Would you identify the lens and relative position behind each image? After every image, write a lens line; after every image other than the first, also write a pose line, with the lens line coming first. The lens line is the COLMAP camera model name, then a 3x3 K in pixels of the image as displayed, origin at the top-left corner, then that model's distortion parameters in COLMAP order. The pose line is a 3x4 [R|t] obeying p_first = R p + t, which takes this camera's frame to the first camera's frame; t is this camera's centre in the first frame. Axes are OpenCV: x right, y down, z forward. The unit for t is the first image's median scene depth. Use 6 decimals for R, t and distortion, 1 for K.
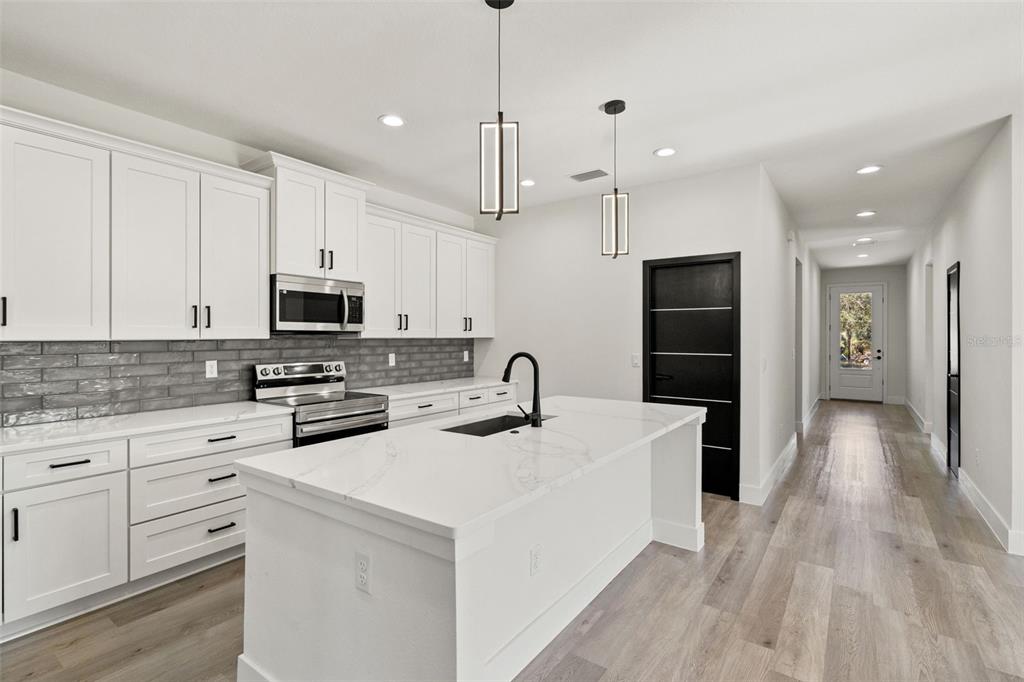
lens RADIAL K [[475.1, 0, 503.0], [0, 475.1, 340.3], [0, 0, 1]] dist [-0.000430, -0.000121]
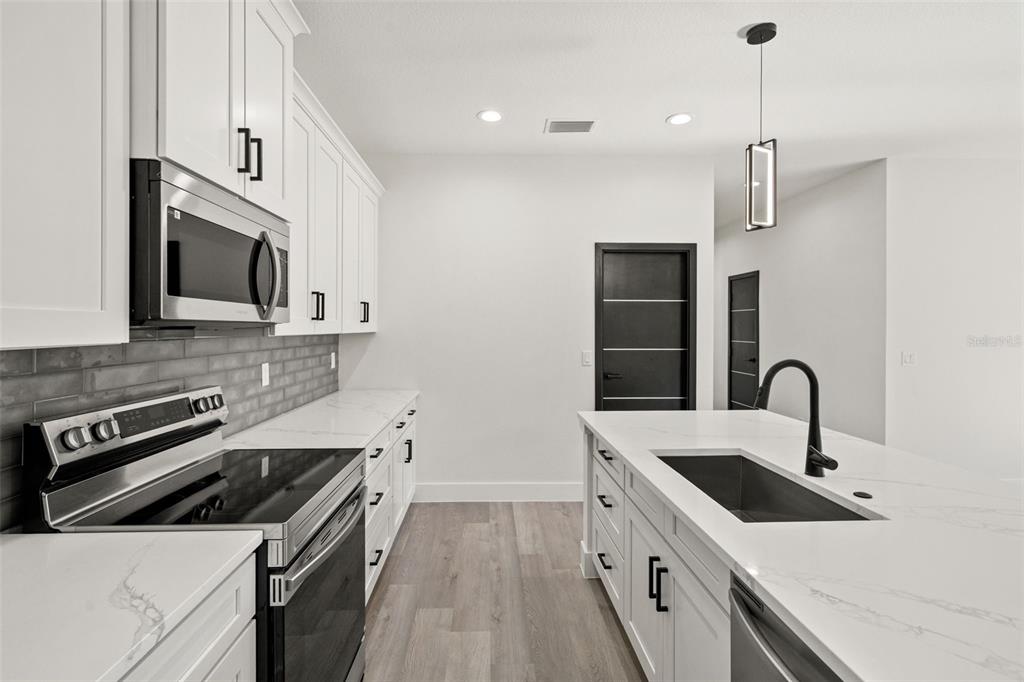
lens RADIAL K [[475.1, 0, 504.7], [0, 475.1, 329.0], [0, 0, 1]] dist [-0.000430, -0.000121]
pose [[0.790148, -0.002171, 0.612913, -0.369592], [0.005288, 0.999981, -0.003276, -0.008512], [-0.612894, 0.005830, 0.790144, 0.423194]]
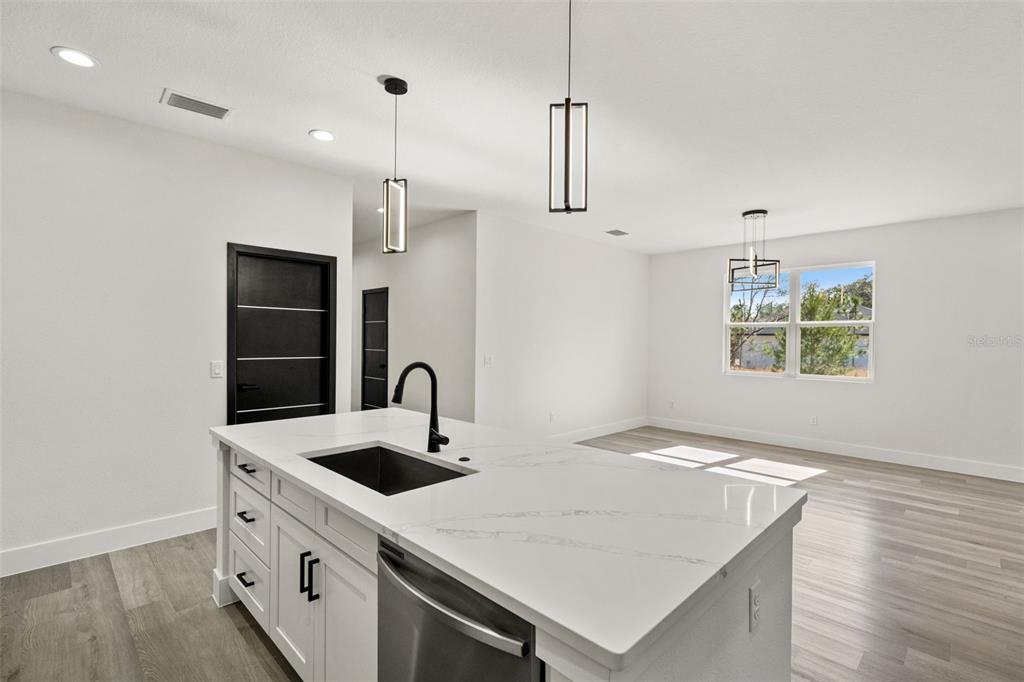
lens RADIAL K [[475.1, 0, 501.2], [0, 475.1, 342.5], [0, 0, 1]] dist [-0.000430, -0.000121]
pose [[0.174882, -0.004577, 0.984579, -0.407538], [-0.001643, 0.999986, 0.004940, -0.006015], [-0.984588, -0.002482, 0.174873, 0.419254]]
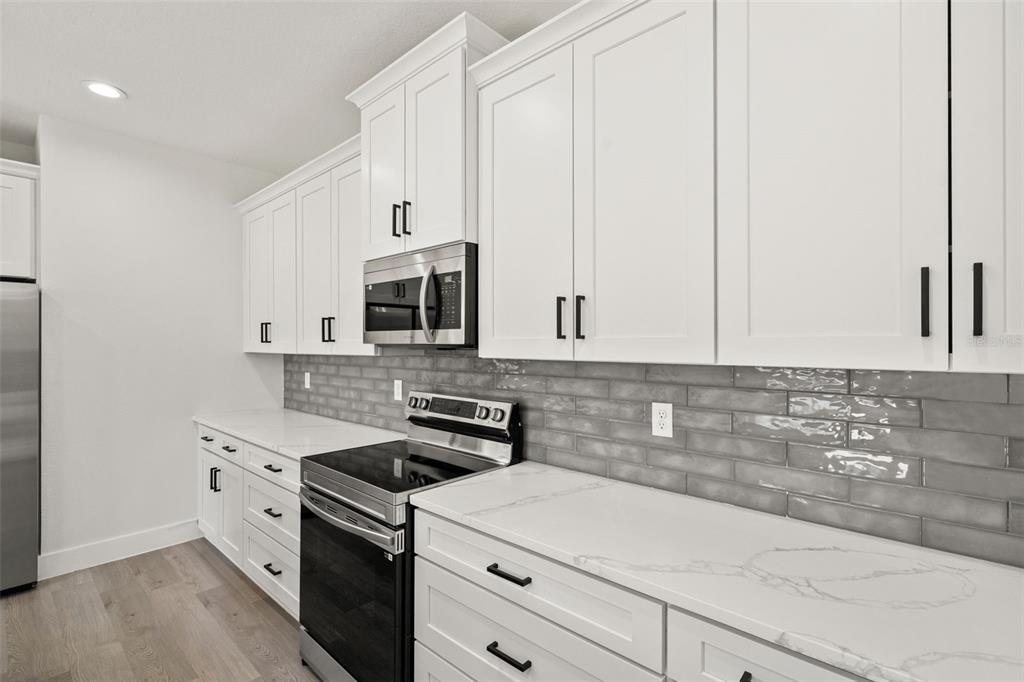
lens RADIAL K [[475.1, 0, 516.8], [0, 475.1, 340.9], [0, 0, 1]] dist [-0.000430, -0.000121]
pose [[-0.110996, -0.002666, -0.993817, 0.148127], [-0.005681, 0.999982, -0.002048, -0.019191], [0.993805, 0.005419, -0.111009, 0.979866]]
